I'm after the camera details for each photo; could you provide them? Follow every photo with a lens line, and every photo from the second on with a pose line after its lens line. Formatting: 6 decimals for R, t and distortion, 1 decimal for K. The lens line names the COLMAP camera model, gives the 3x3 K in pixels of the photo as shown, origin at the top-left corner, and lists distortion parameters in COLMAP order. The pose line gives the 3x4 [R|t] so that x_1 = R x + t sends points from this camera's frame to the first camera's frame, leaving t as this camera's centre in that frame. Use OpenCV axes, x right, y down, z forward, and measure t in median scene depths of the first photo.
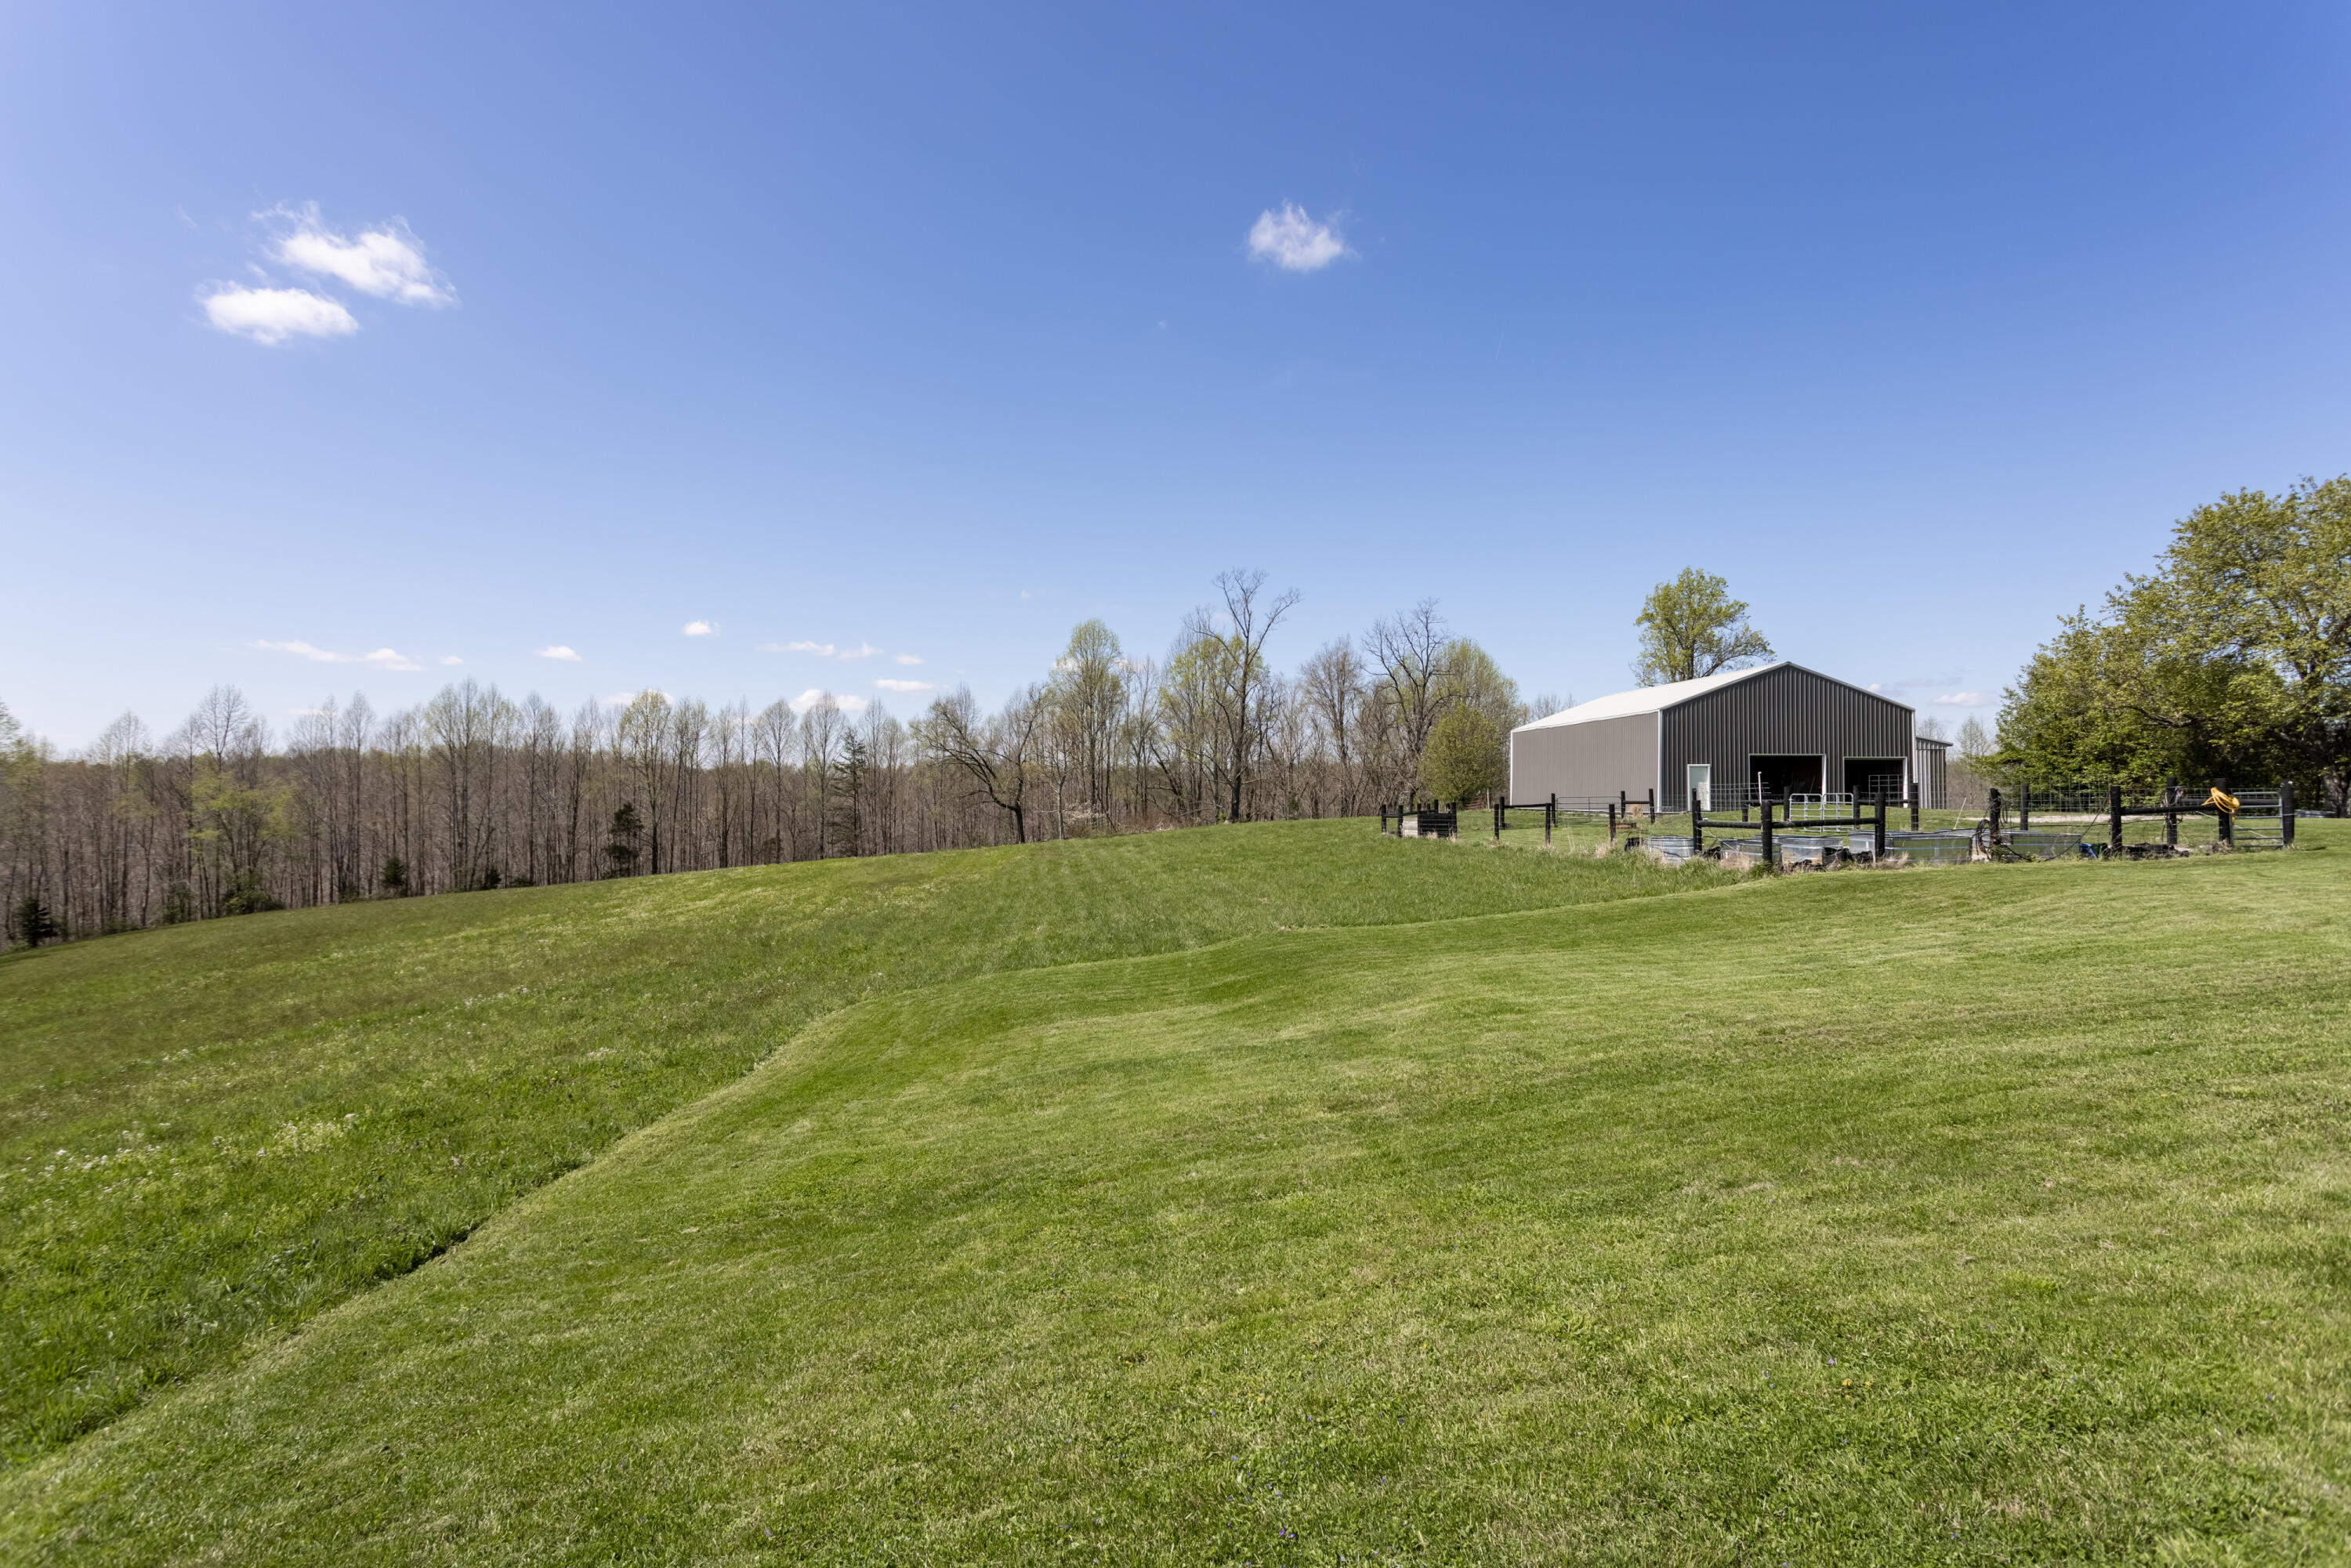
lens RADIAL K [[1130.7, 0, 1171.7], [0, 1130.7, 771.7], [0, 0, 1]] dist [-0.001295, -0.000108]
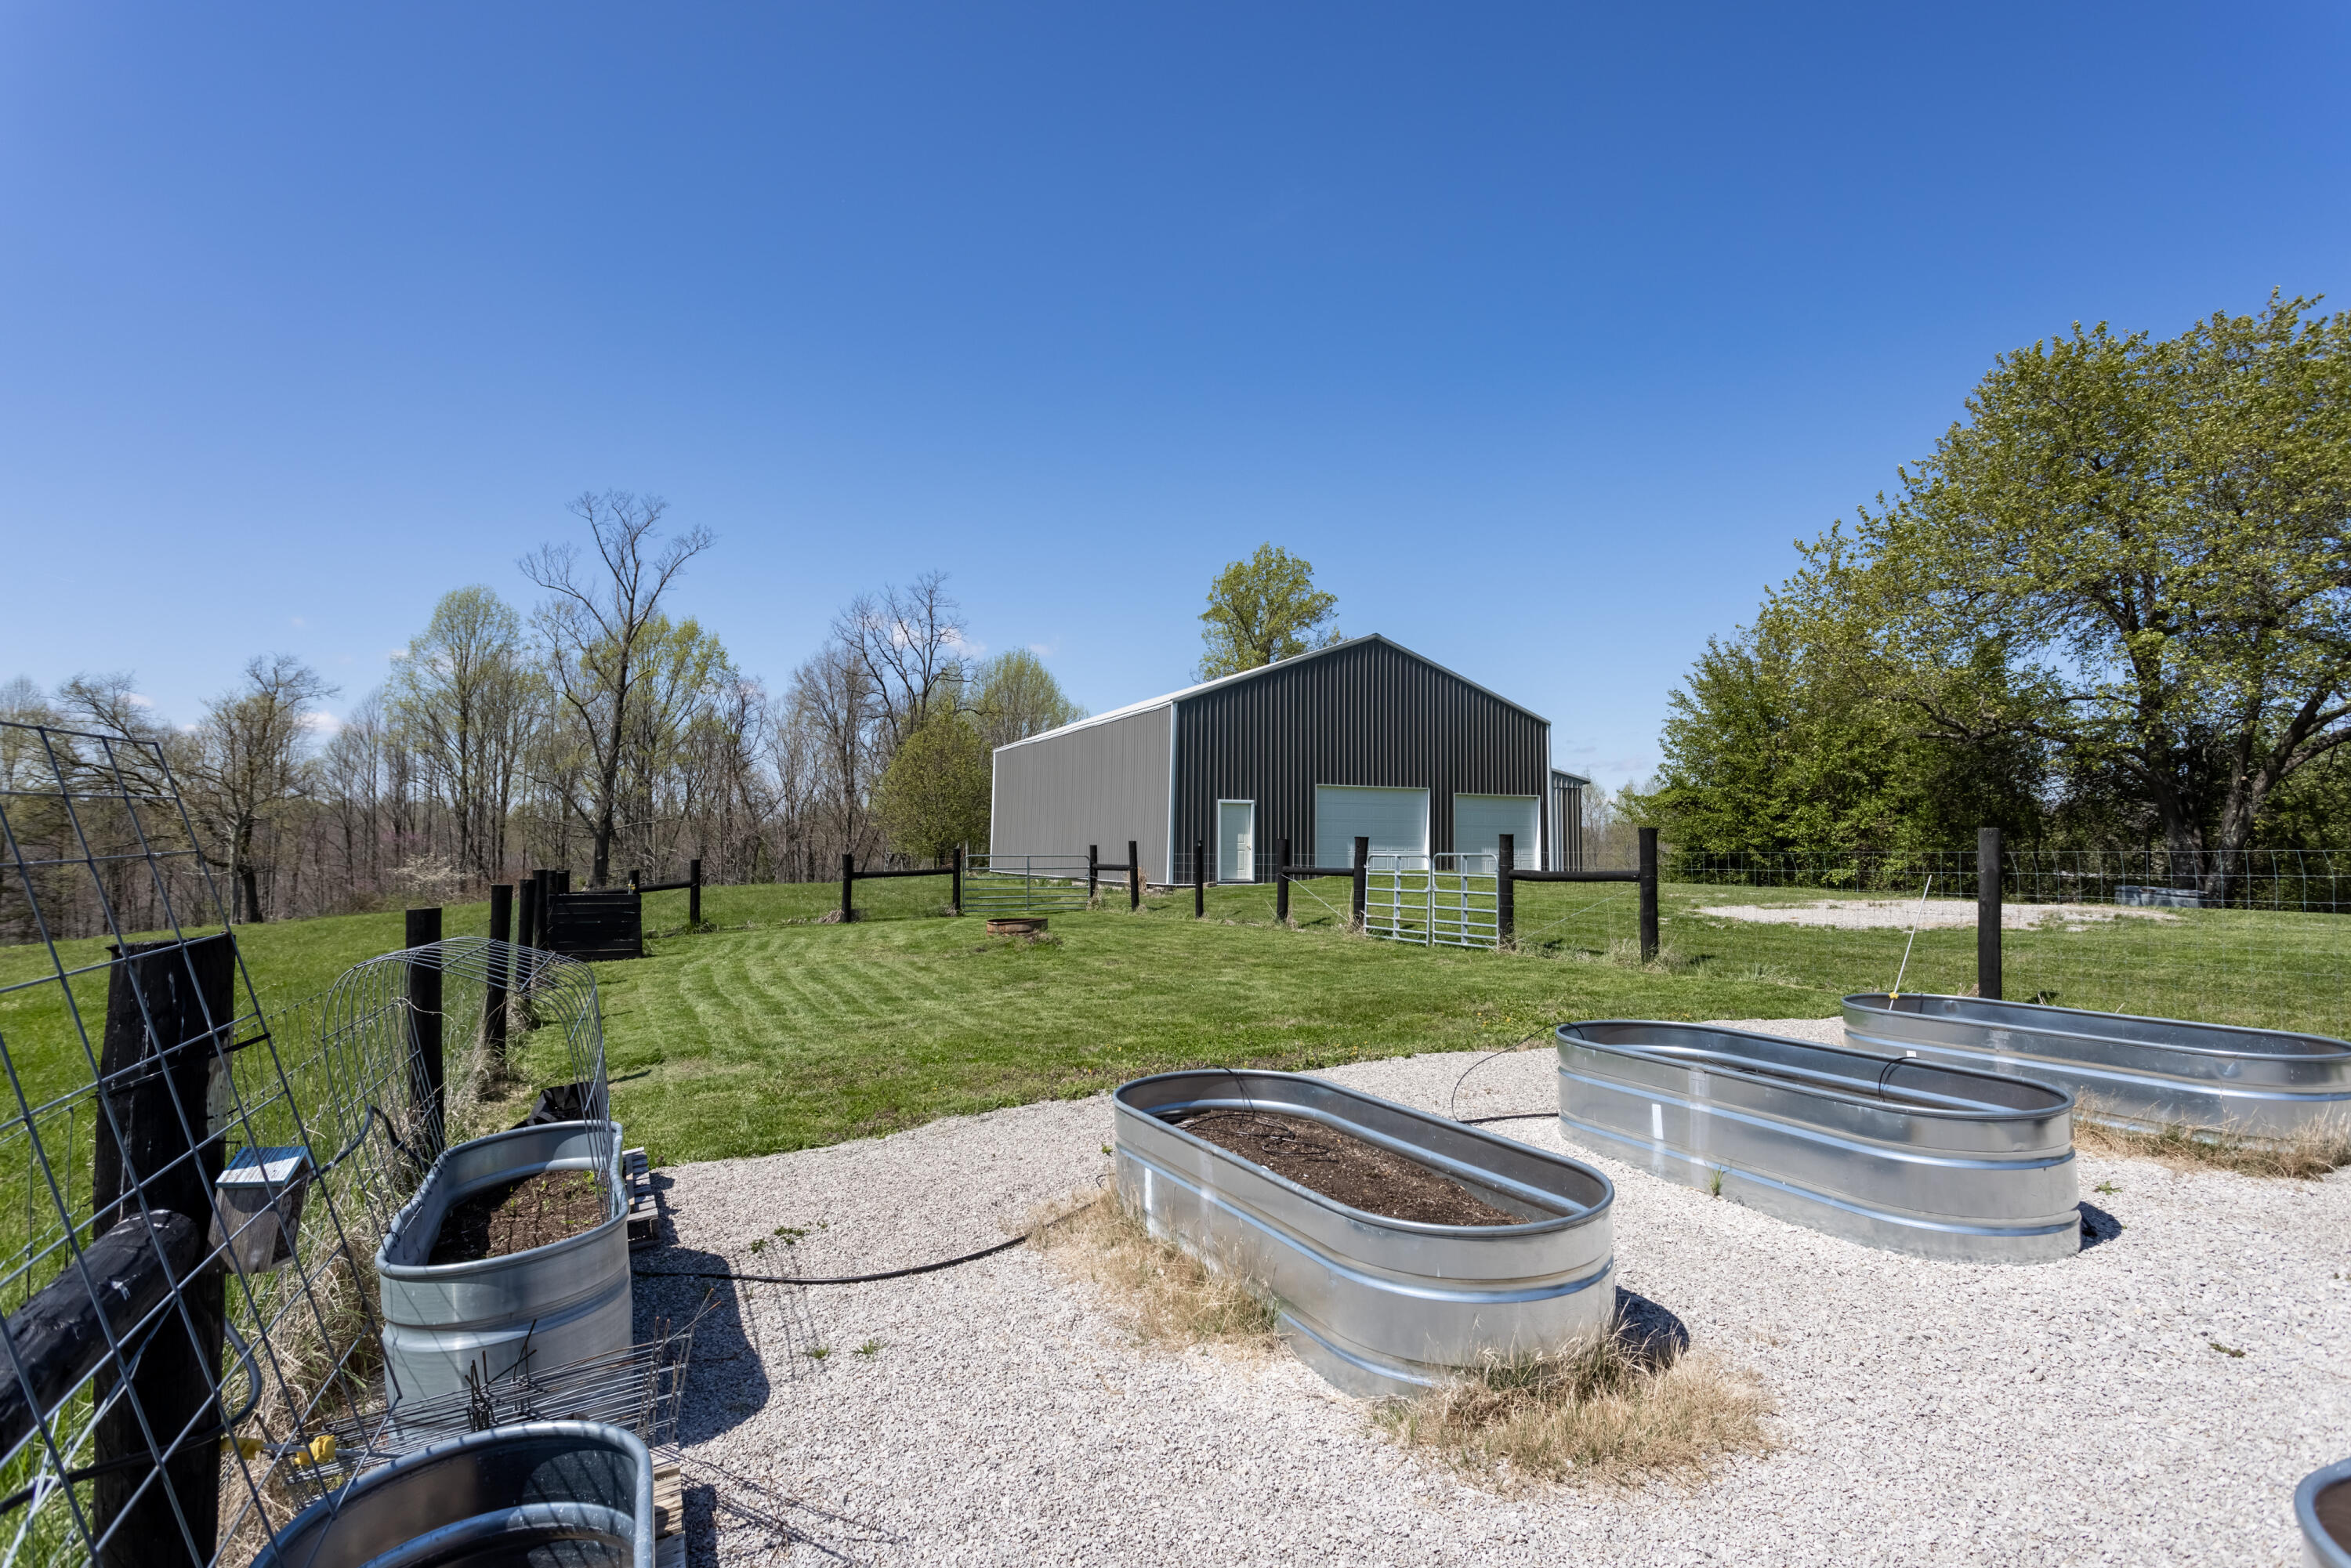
lens RADIAL K [[1369.7, 0, 1178.0], [0, 1369.7, 791.3], [0, 0, 1]] dist [0.003419, 0.000318]
pose [[0.940609, 0.021647, 0.338801, 0.105050], [-0.014656, 0.999624, -0.023179, 0.002991], [-0.339176, 0.016837, 0.940572, 0.182969]]
